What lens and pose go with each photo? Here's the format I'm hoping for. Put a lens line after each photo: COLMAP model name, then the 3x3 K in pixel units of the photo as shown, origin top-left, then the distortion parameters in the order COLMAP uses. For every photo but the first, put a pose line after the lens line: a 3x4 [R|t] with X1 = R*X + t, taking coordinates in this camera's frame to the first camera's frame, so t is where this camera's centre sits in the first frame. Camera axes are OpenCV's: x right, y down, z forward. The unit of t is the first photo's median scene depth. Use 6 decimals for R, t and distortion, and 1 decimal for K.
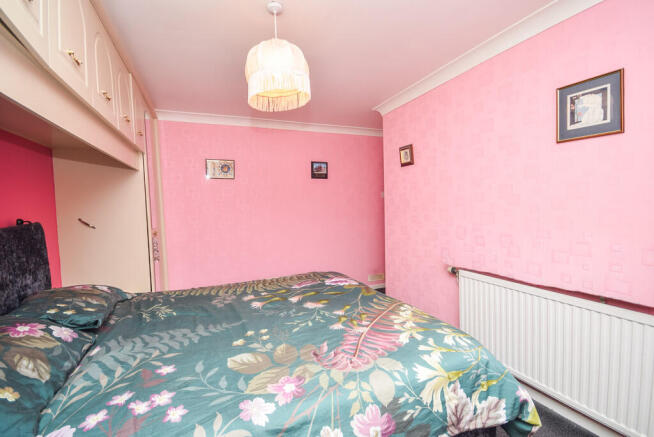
lens RADIAL K [[292.7, 0, 323.9], [0, 292.7, 217.1], [0, 0, 1]] dist [0.000486, -0.006789]
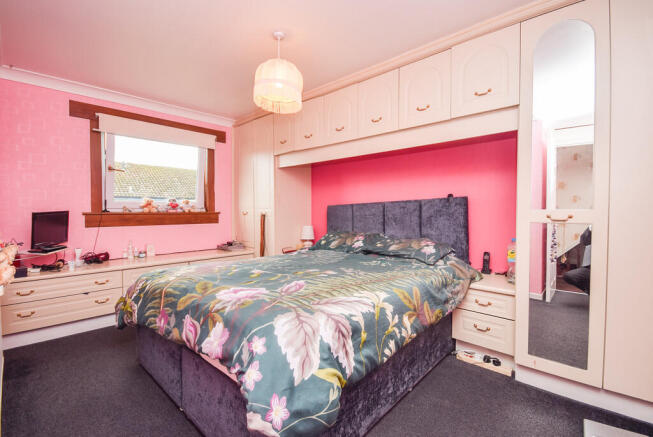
lens RADIAL K [[292.3, 0, 323.4], [0, 292.3, 217.1], [0, 0, 1]] dist [0.000486, -0.006789]
pose [[-0.915314, 0.038585, -0.400887, 0.168724], [0.010761, 0.997388, 0.071427, 0.009166], [0.402596, 0.061064, -0.913339, 1.880956]]
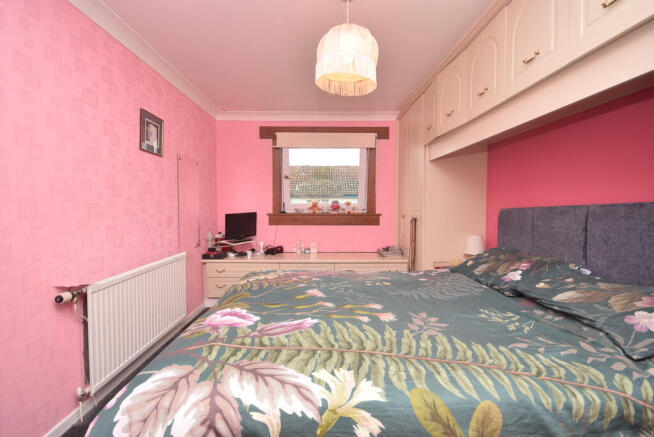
lens RADIAL K [[292.7, 0, 323.9], [0, 292.7, 217.1], [0, 0, 1]] dist [0.000486, -0.006789]
pose [[-0.925022, 0.012438, 0.379710, -0.374621], [0.040321, 0.997033, 0.065567, -0.006796], [-0.377768, 0.075961, -0.922779, 1.639392]]
